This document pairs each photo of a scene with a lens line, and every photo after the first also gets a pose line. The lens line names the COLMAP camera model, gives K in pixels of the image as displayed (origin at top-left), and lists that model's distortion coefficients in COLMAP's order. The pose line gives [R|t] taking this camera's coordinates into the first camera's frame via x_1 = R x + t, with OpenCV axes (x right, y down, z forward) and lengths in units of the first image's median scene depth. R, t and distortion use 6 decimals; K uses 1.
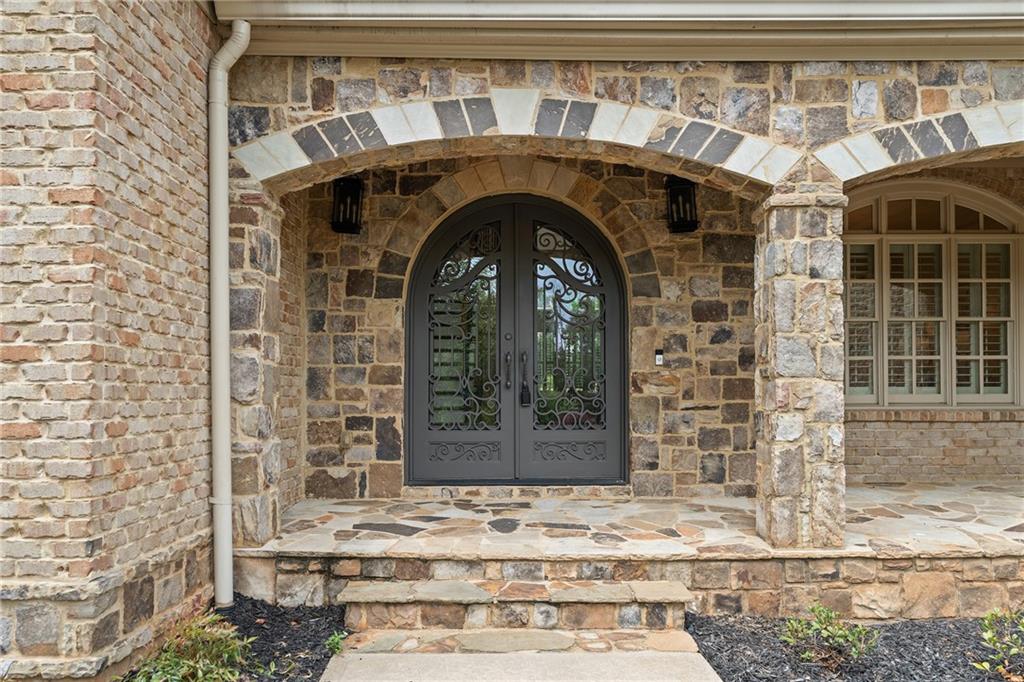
lens RADIAL K [[757.5, 0, 512.0], [0, 757.5, 341.0], [0, 0, 1]] dist [-0.000899, 0.001335]
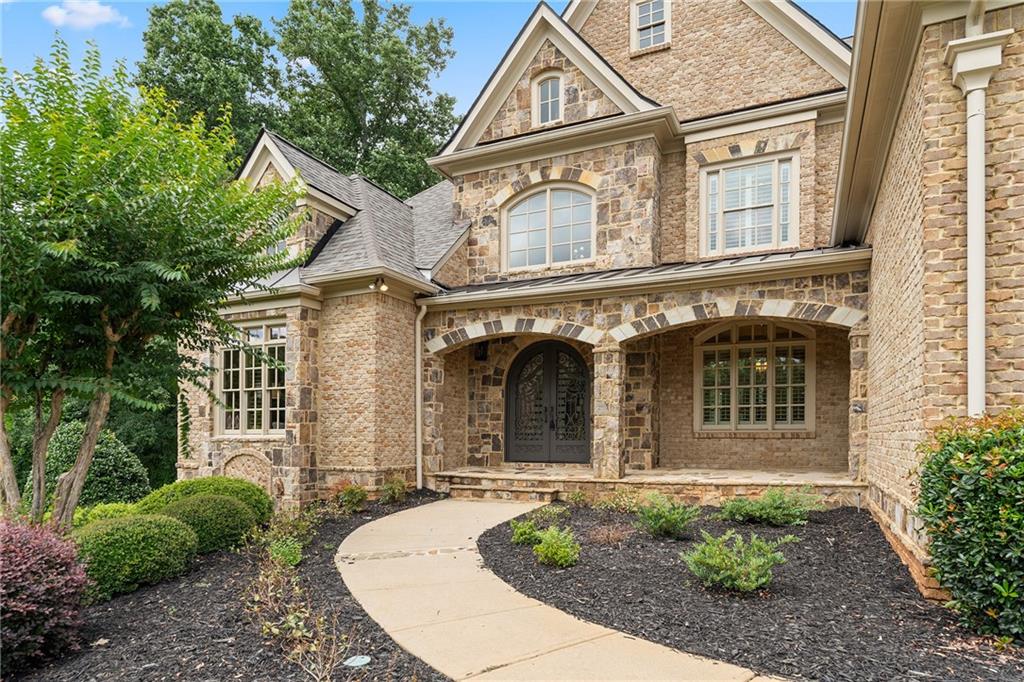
lens RADIAL K [[638.5, 0, 512.0], [0, 638.5, 341.0], [0, 0, 1]] dist [0.000041, 0.000076]
pose [[0.906883, -0.059598, -0.417148, 1.028004], [0.024843, 0.995788, -0.088258, -0.023359], [0.420650, 0.069677, 0.904543, -1.192246]]
